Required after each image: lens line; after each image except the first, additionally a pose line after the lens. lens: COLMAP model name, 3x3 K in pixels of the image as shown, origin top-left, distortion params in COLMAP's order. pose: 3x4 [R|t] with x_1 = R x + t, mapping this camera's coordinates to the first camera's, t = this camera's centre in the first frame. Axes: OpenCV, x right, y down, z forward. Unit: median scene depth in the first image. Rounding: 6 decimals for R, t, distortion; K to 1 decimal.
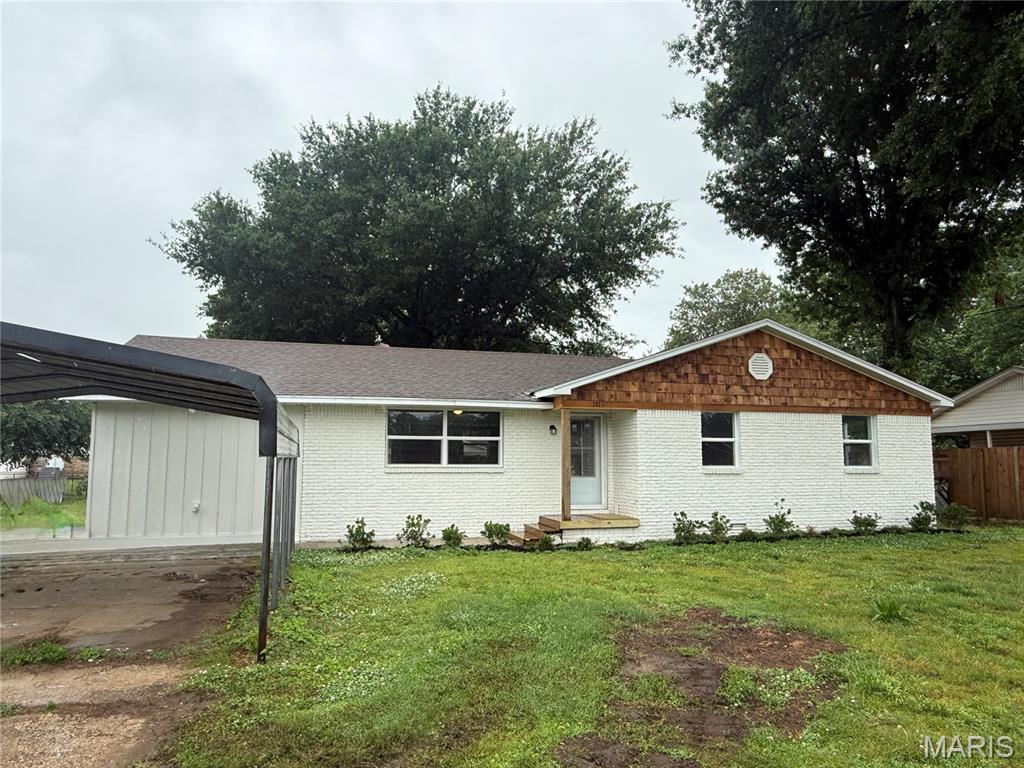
lens RADIAL K [[699.6, 0, 515.6], [0, 699.6, 383.6], [0, 0, 1]] dist [-0.035374, 0.000673]
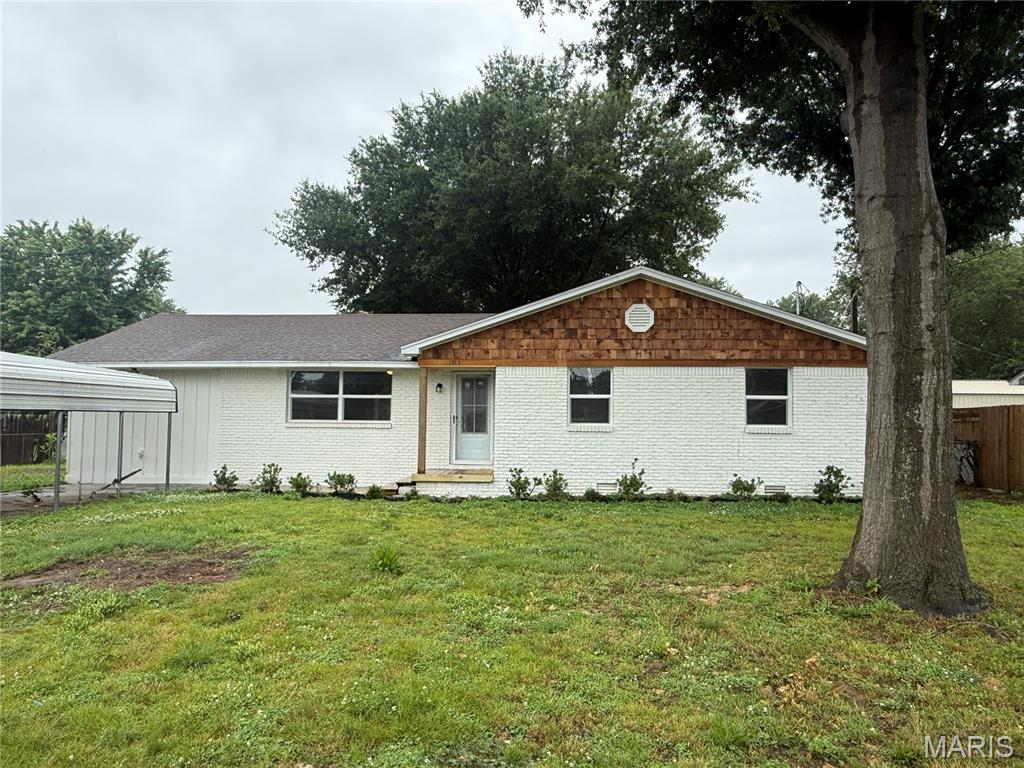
lens RADIAL K [[699.6, 0, 519.1], [0, 699.6, 380.4], [0, 0, 1]] dist [-0.035374, 0.000673]
pose [[0.941546, -0.014640, -0.336566, 0.519295], [0.032021, 0.998421, 0.046148, 0.010743], [0.335359, -0.054228, 0.940528, 0.060310]]
